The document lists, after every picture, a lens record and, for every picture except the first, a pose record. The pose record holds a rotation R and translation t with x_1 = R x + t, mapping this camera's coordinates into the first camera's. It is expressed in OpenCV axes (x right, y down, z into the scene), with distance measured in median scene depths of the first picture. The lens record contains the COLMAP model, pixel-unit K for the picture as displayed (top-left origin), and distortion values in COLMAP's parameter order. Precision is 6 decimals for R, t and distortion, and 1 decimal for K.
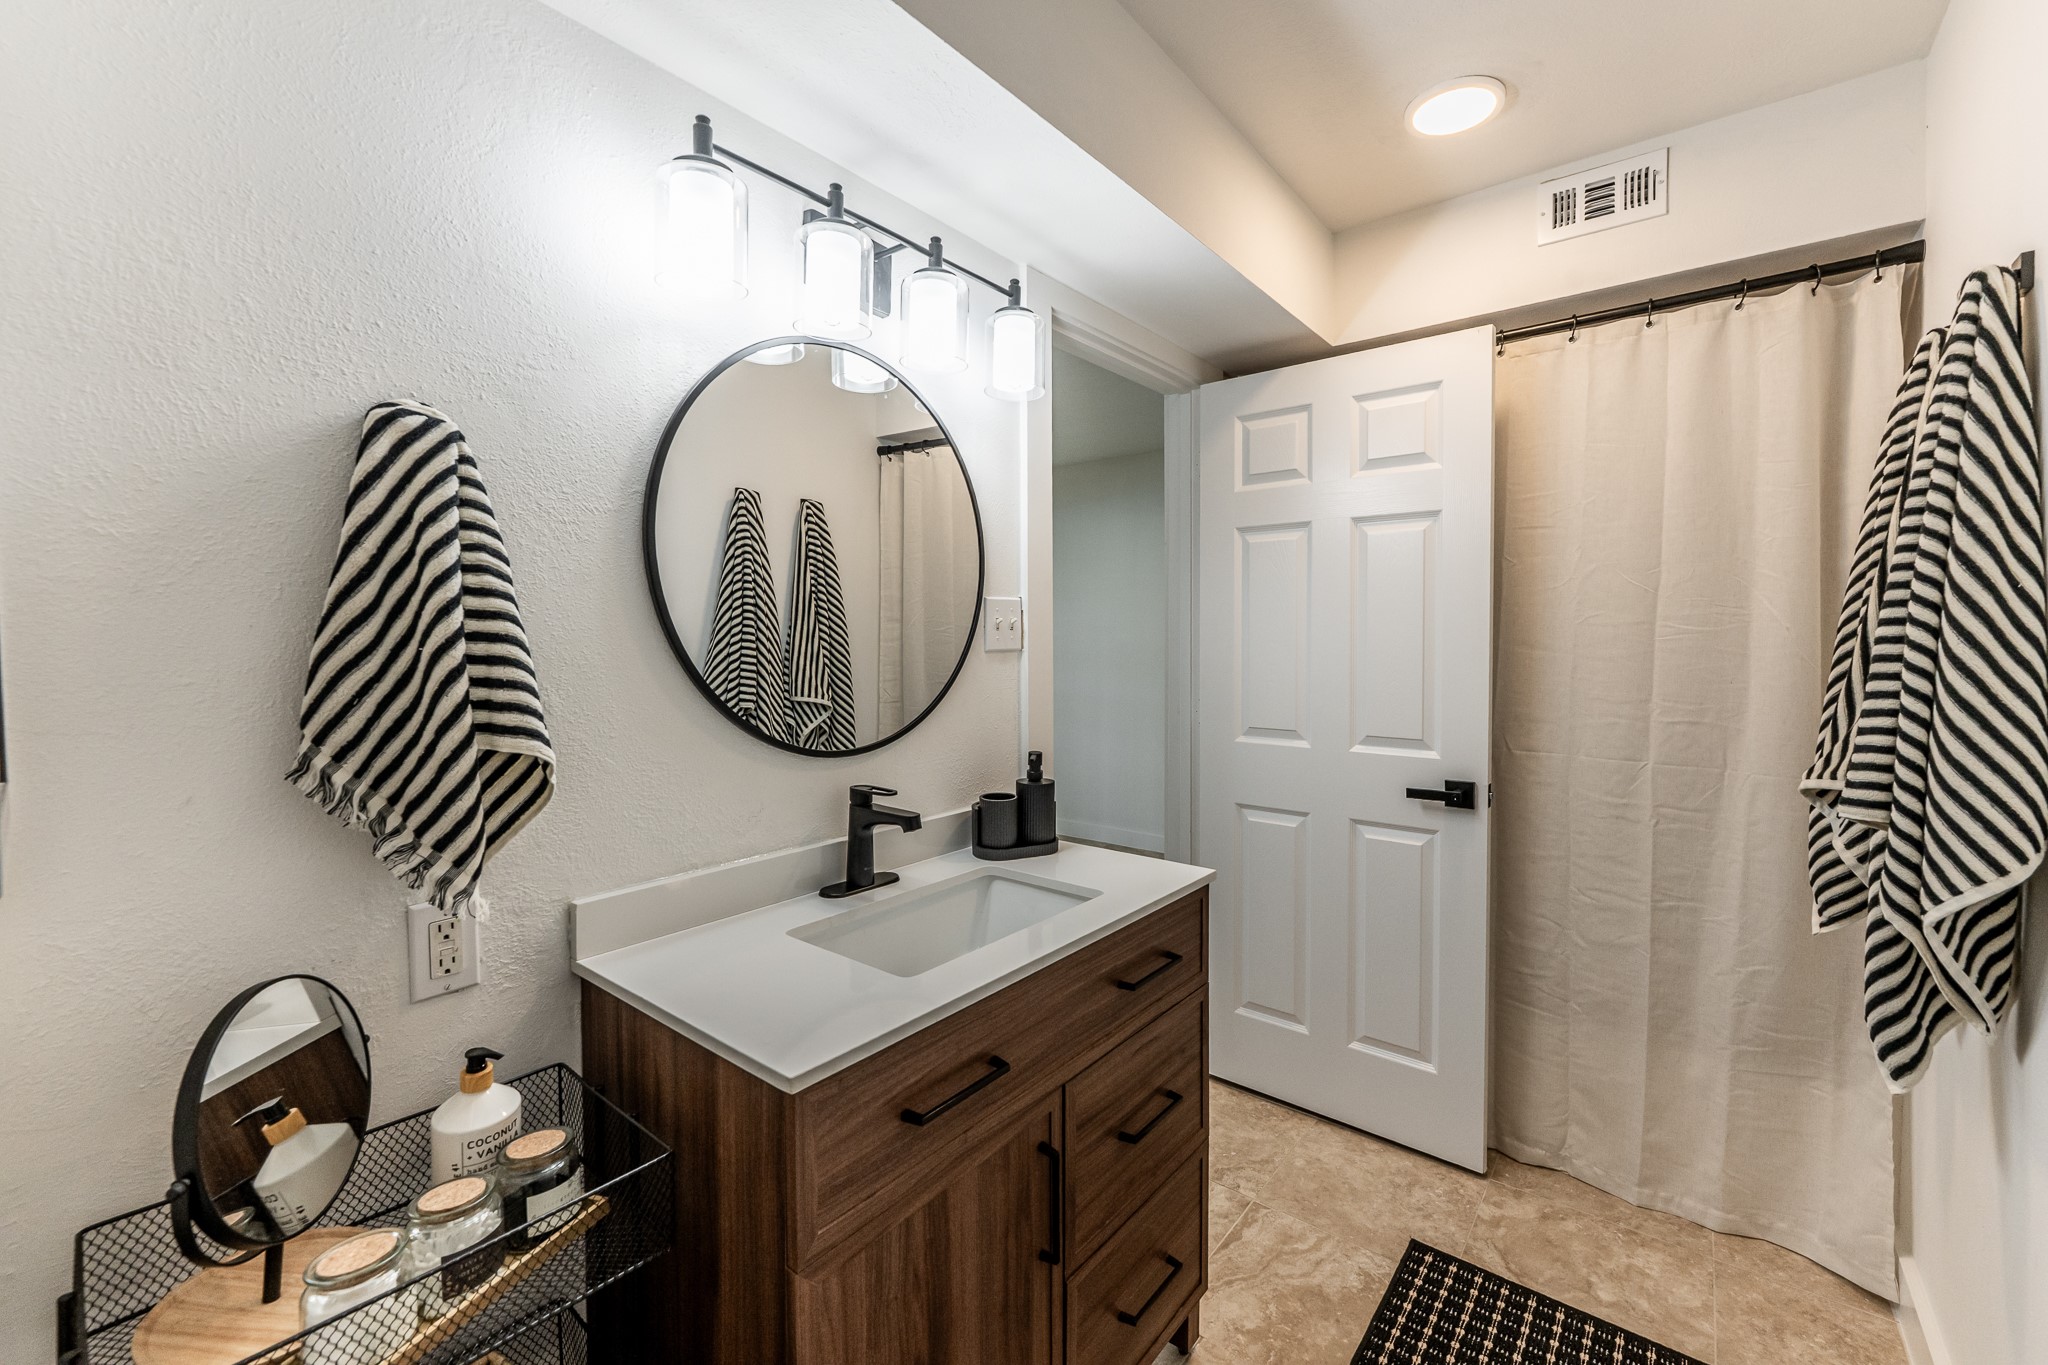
lens RADIAL K [[829.7, 0, 1023.4], [0, 829.7, 647.0], [0, 0, 1]] dist [-0.000587, -0.000167]
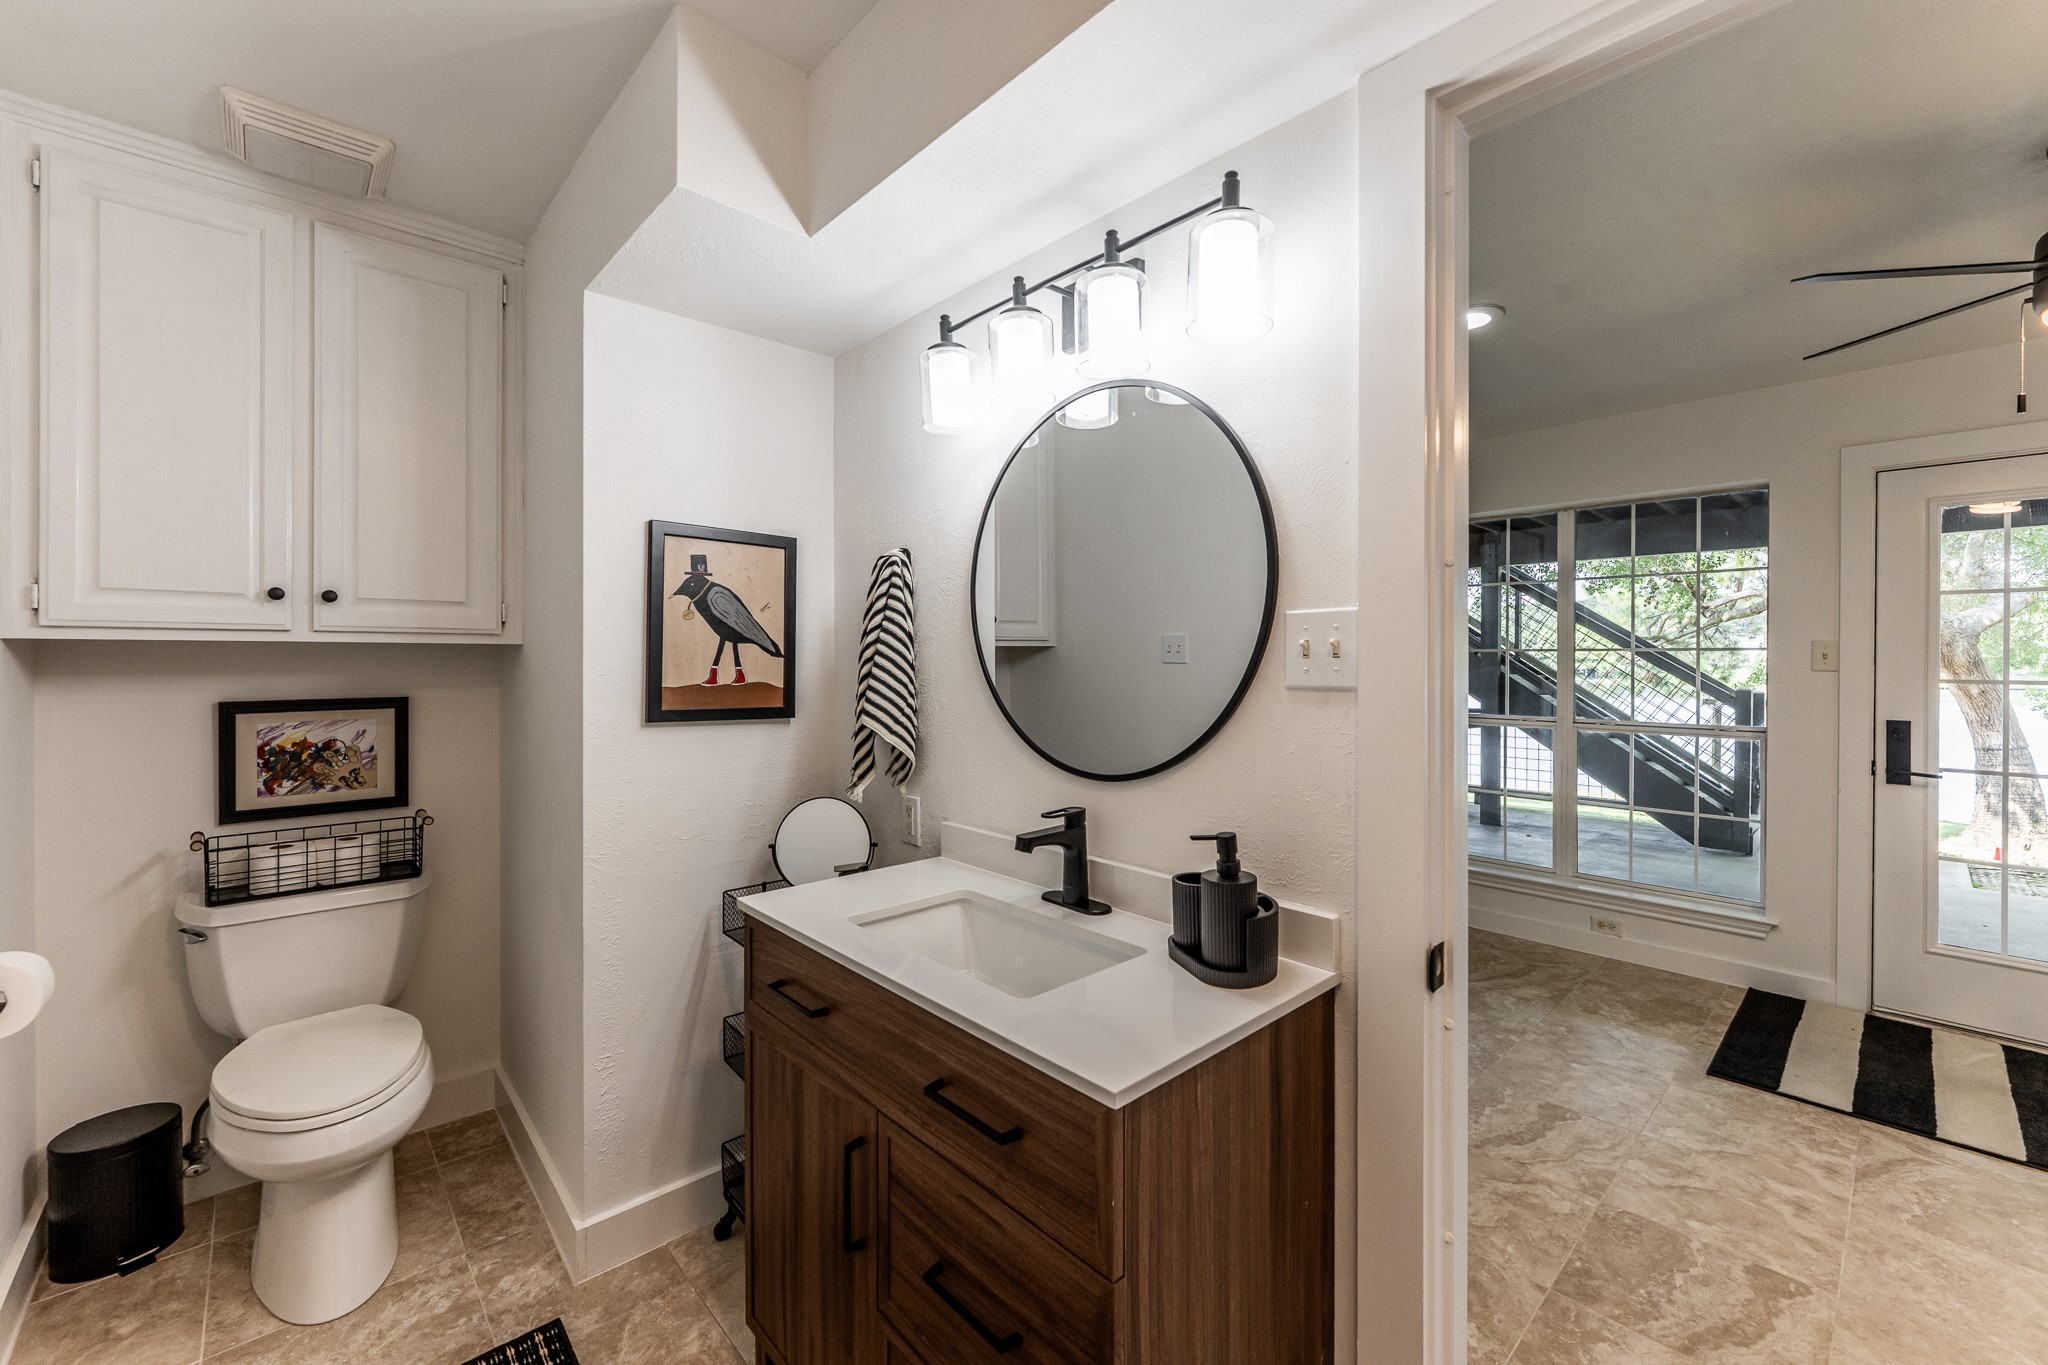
lens RADIAL K [[829.7, 0, 1023.4], [0, 829.7, 647.0], [0, 0, 1]] dist [-0.000587, -0.000167]
pose [[-0.150647, -0.002940, -0.988583, 0.853742], [-0.014107, 0.999900, -0.000824, -0.032622], [0.988487, 0.013822, -0.150673, 1.098061]]
